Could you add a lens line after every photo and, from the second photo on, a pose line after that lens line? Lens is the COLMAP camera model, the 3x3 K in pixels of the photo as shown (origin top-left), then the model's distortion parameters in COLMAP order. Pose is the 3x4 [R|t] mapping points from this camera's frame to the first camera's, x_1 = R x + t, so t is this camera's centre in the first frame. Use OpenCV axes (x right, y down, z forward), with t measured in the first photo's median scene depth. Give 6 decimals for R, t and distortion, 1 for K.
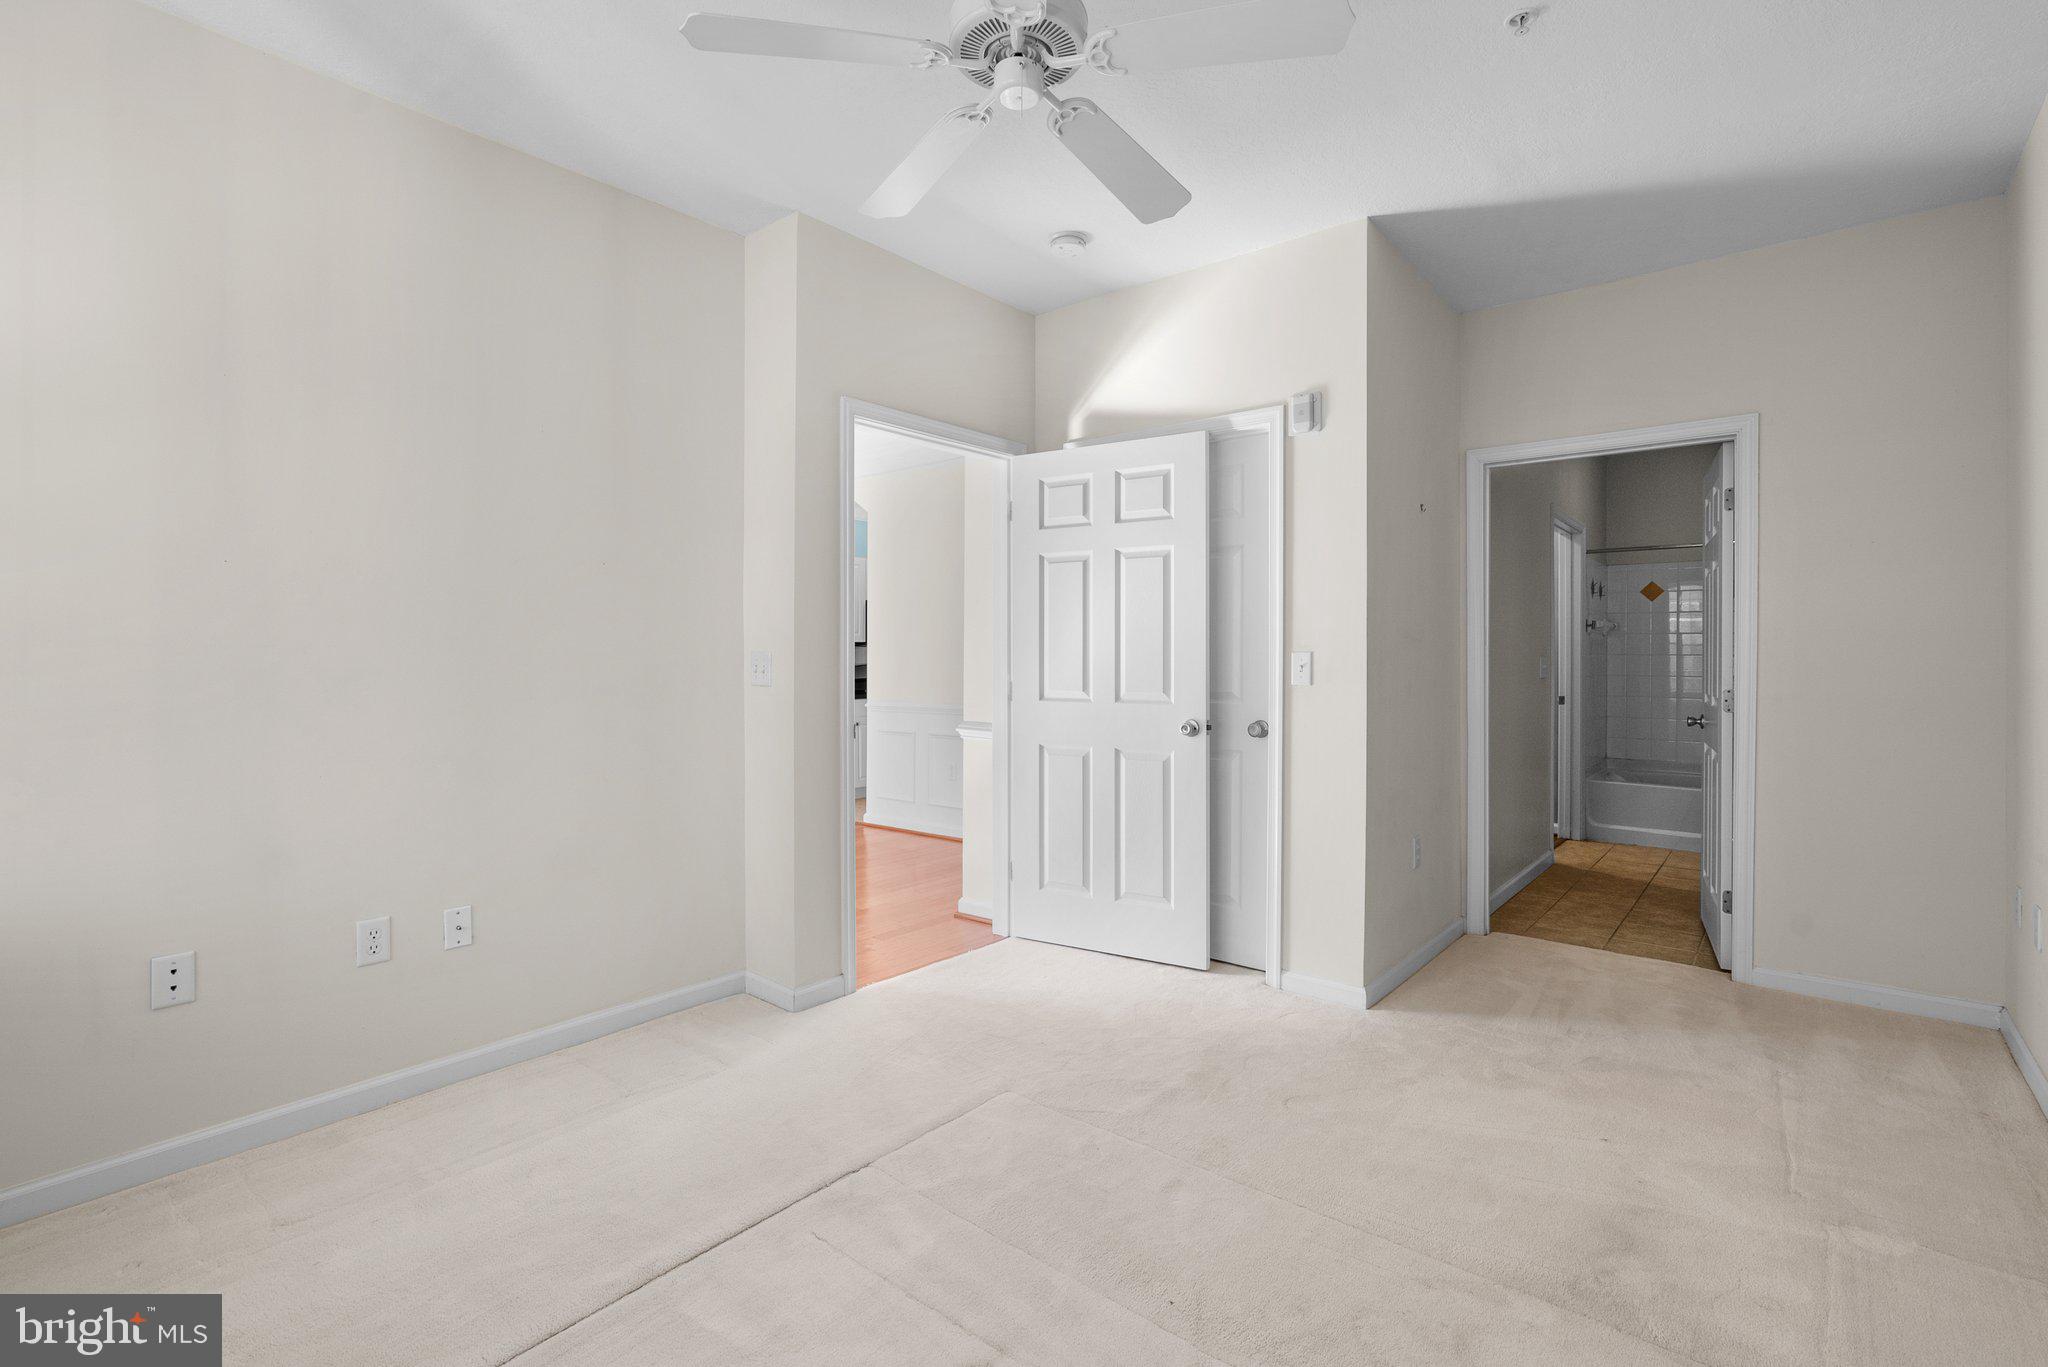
lens RADIAL K [[926.2, 0, 1034.3], [0, 926.2, 679.9], [0, 0, 1]] dist [-0.002828, 0.000378]
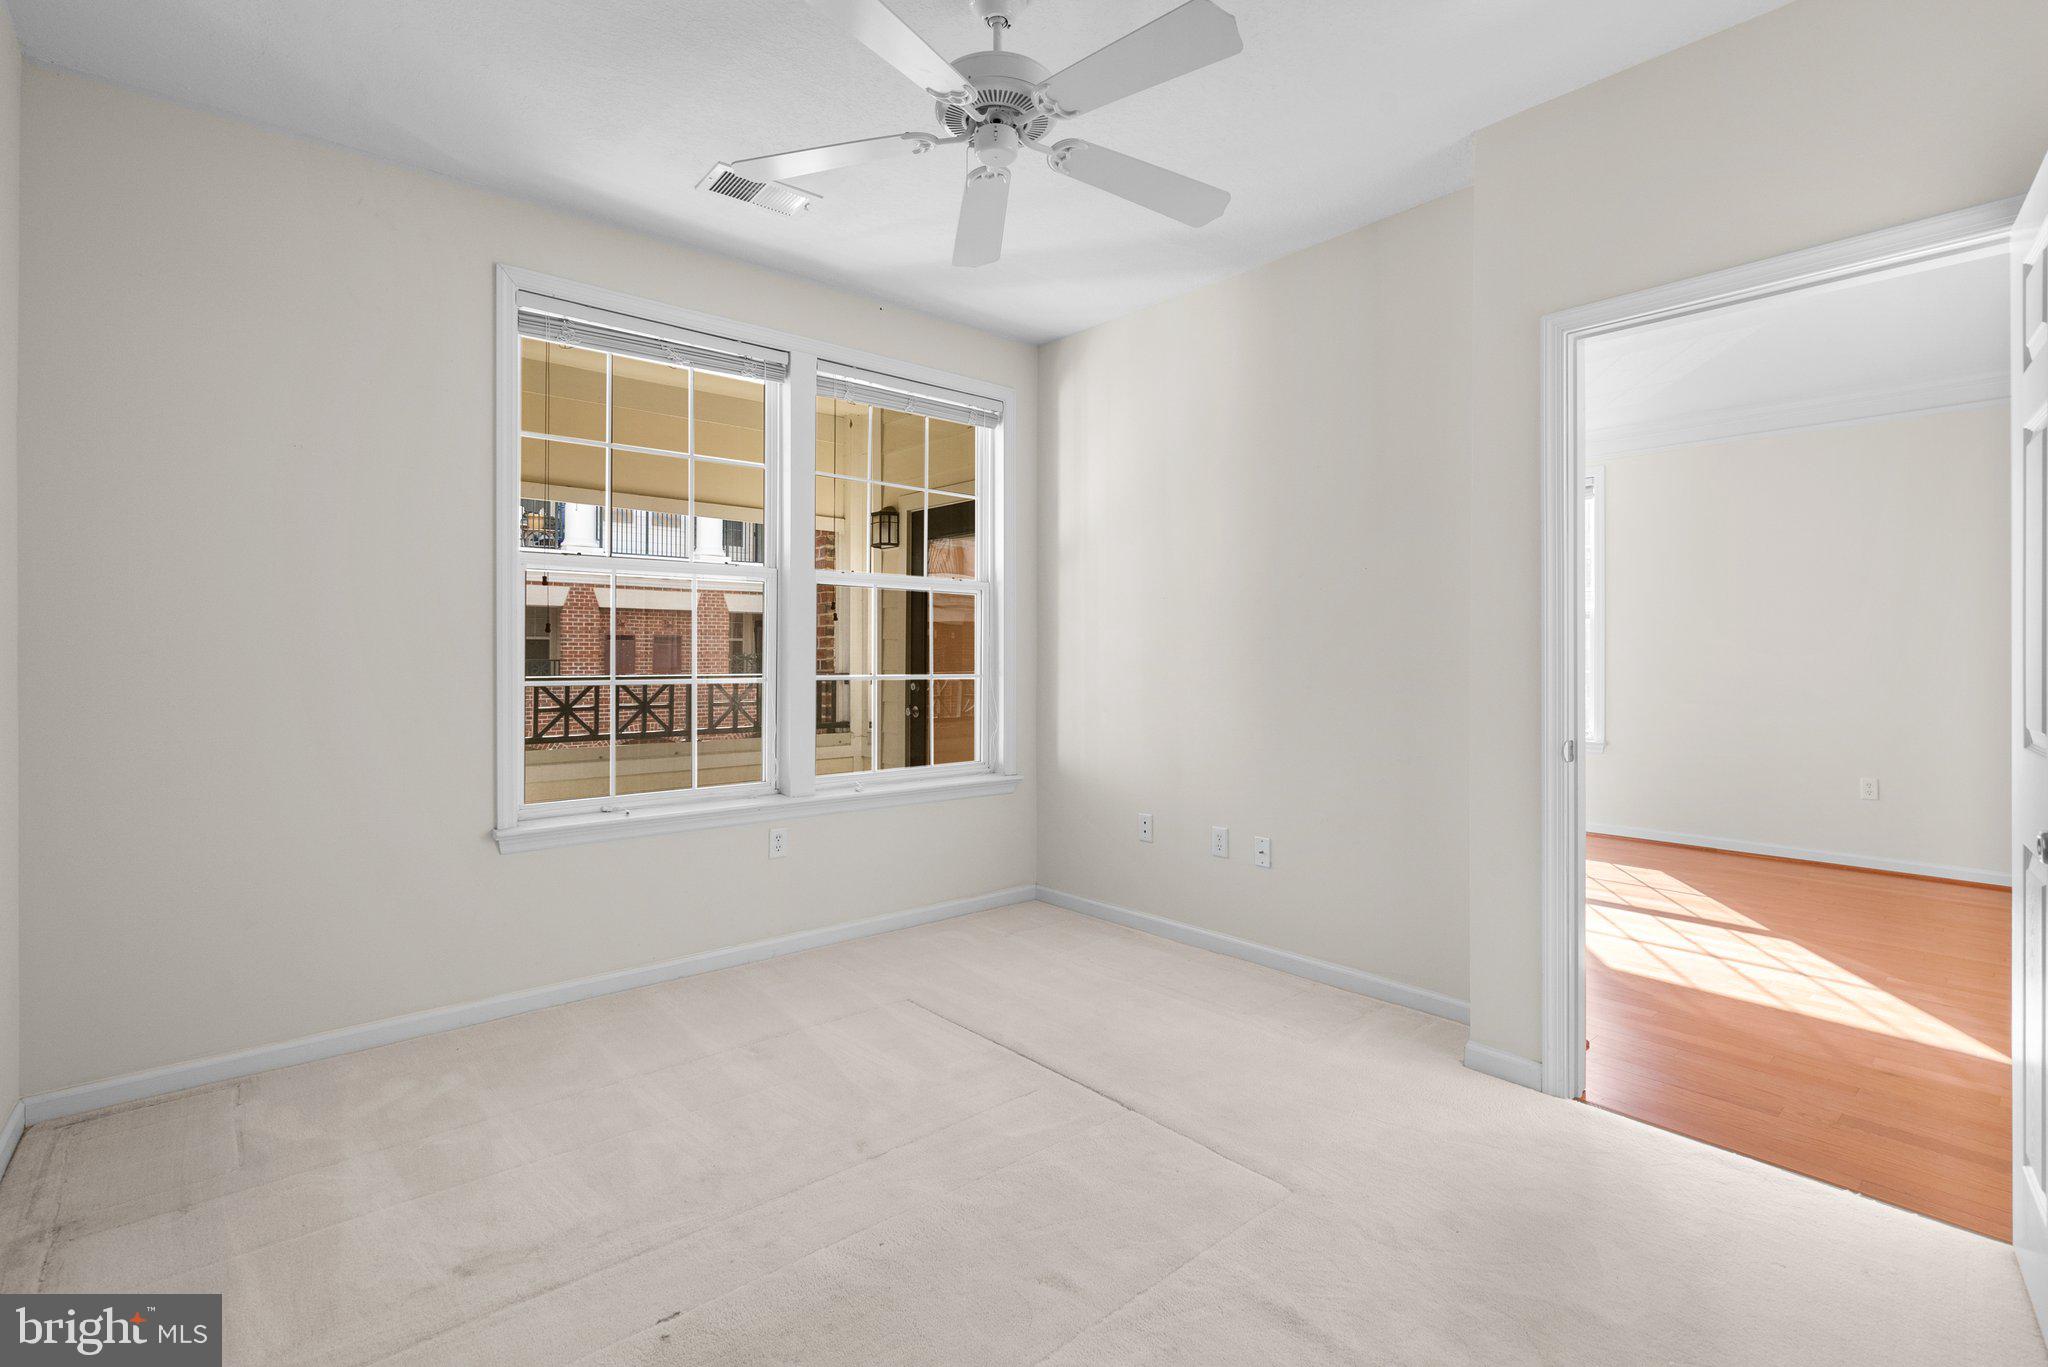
lens RADIAL K [[932.8, 0, 1026.6], [0, 932.8, 648.7], [0, 0, 1]] dist [-0.000289, 0.000059]
pose [[-0.167229, -0.002568, -0.985915, 0.785580], [-0.016143, 0.999870, 0.000134, -0.026829], [0.985786, 0.015938, -0.167249, 0.870147]]
